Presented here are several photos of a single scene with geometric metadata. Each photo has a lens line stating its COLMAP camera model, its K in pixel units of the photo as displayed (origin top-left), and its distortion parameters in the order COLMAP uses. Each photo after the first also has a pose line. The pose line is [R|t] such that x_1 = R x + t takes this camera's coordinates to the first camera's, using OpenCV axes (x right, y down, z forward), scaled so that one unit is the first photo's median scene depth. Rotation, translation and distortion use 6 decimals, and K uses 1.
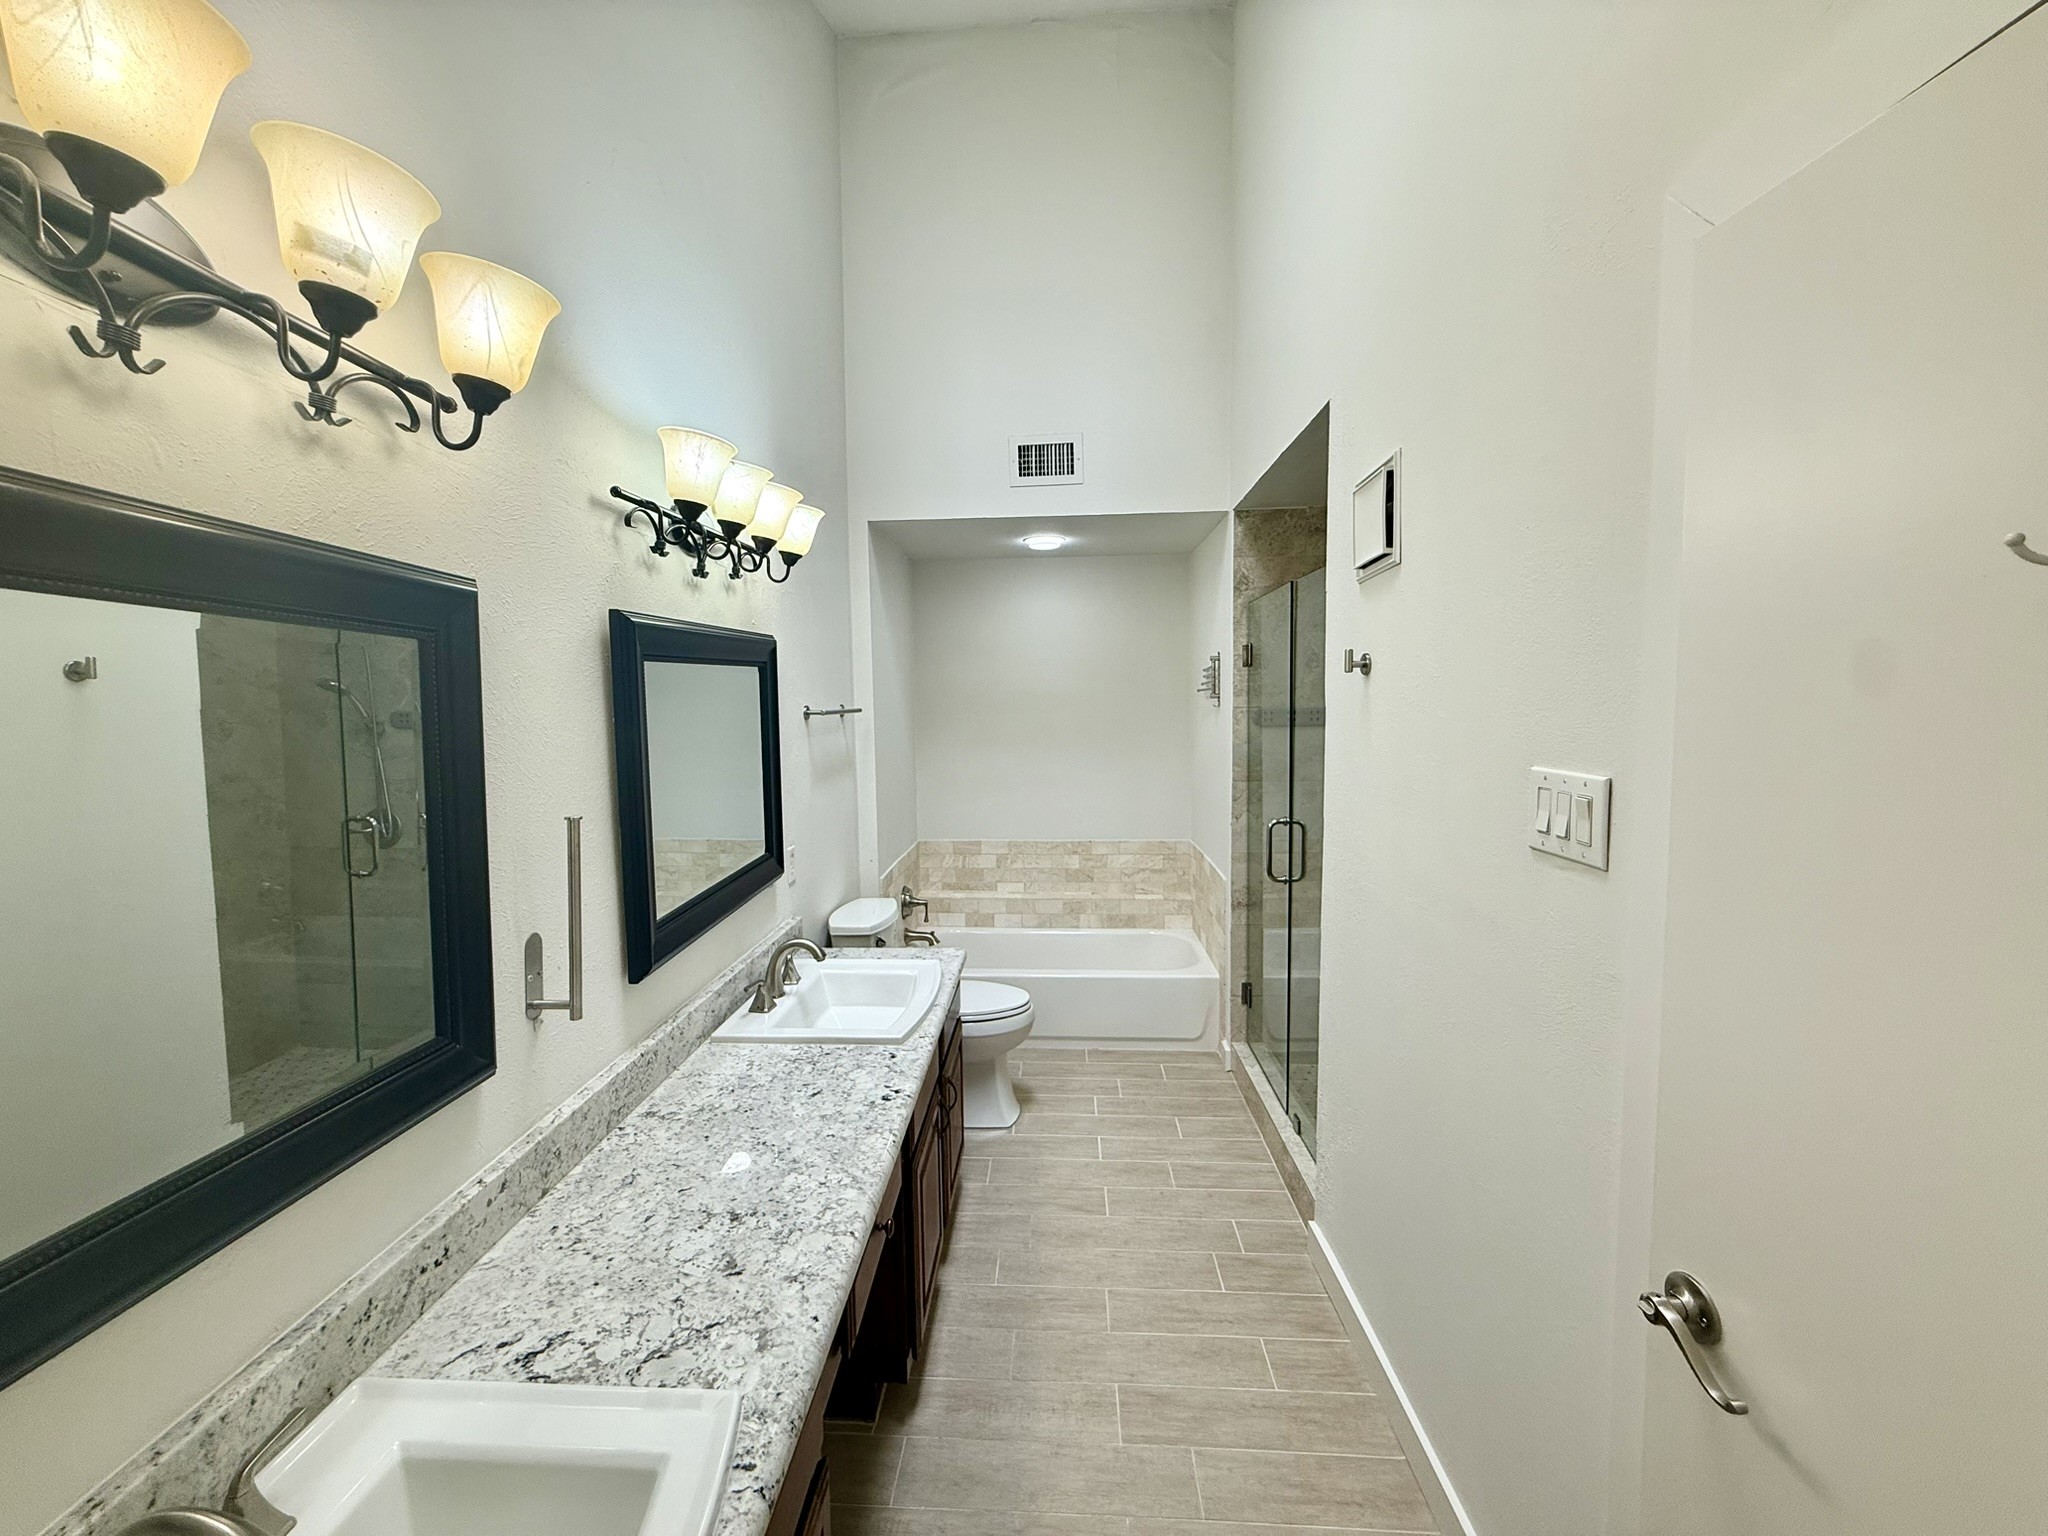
lens RADIAL K [[814.0, 0, 1016.4], [0, 814.0, 766.9], [0, 0, 1]] dist [-0.001267, 0.000152]
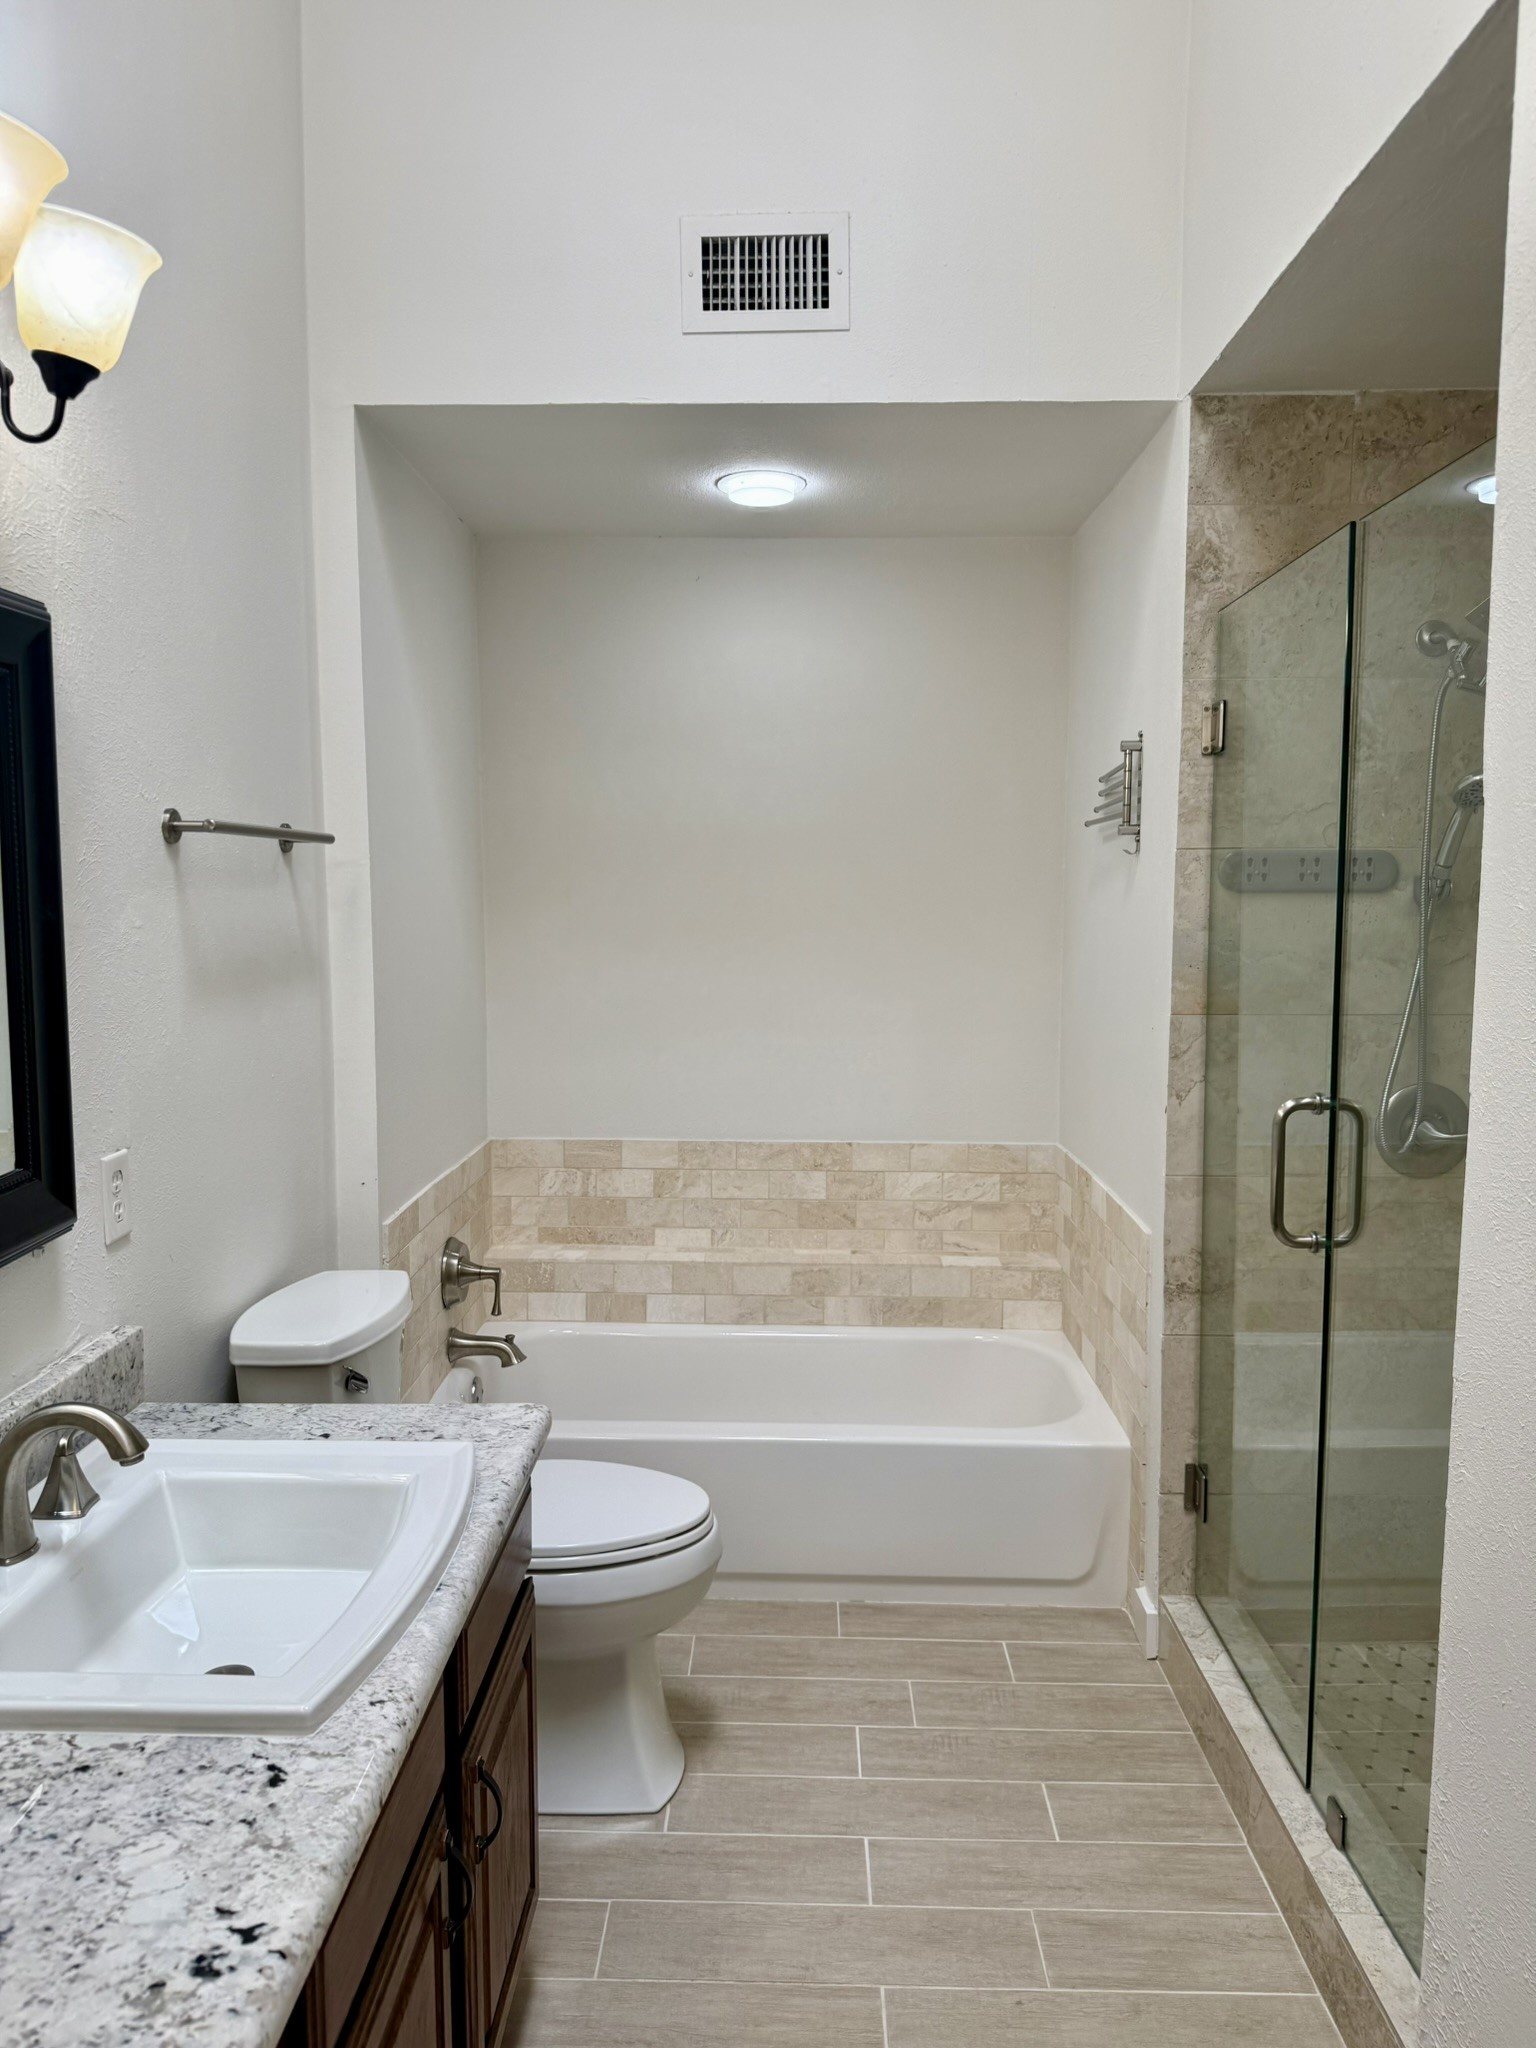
lens RADIAL K [[1450.7, 0, 759.8], [0, 1450.7, 1029.8], [0, 0, 1]] dist [0.043510, -0.002368]
pose [[0.999432, 0.012941, 0.031131, 0.014211], [-0.013389, 0.999809, 0.014225, 0.017888], [-0.030941, -0.014634, 0.999414, 0.207045]]
